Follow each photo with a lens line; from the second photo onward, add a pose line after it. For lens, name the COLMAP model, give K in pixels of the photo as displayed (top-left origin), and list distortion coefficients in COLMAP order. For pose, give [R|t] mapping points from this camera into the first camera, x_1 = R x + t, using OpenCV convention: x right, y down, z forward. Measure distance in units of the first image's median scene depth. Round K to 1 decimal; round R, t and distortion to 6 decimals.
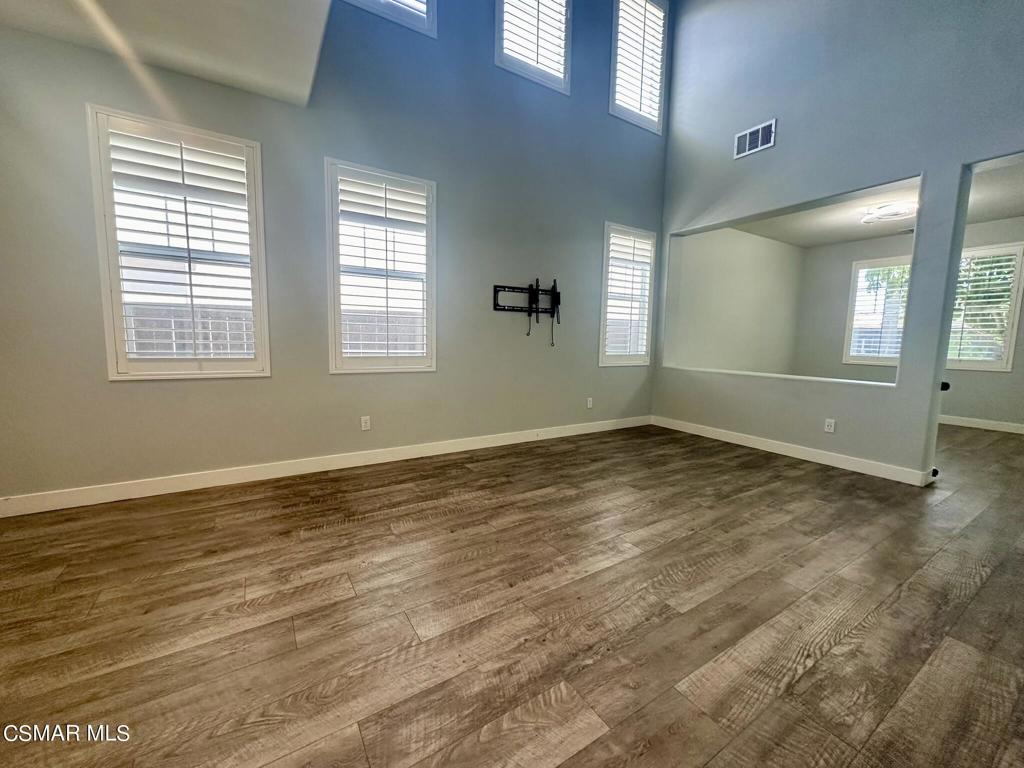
lens RADIAL K [[408.9, 0, 509.8], [0, 408.9, 383.7], [0, 0, 1]] dist [-0.003406, 0.000699]
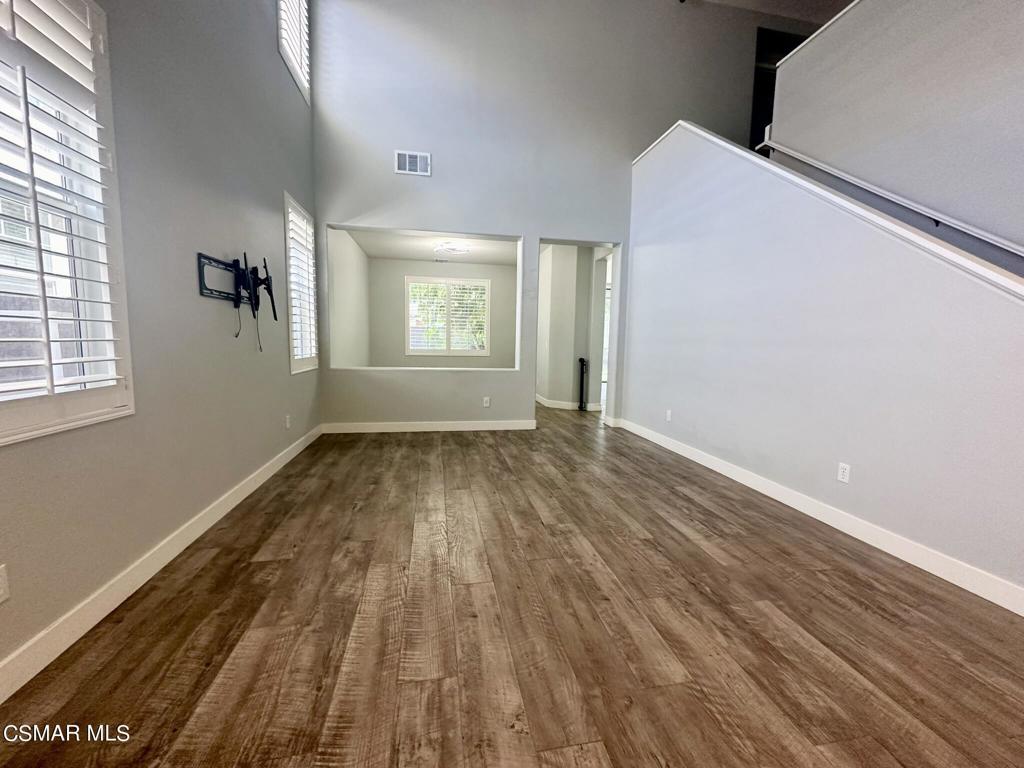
lens RADIAL K [[408.9, 0, 511.3], [0, 408.9, 384.3], [0, 0, 1]] dist [-0.003406, 0.000699]
pose [[0.362952, -0.110708, 0.925208, -0.612271], [0.090497, 0.992411, 0.083248, -0.086285], [-0.927403, 0.053513, 0.370217, 0.528075]]
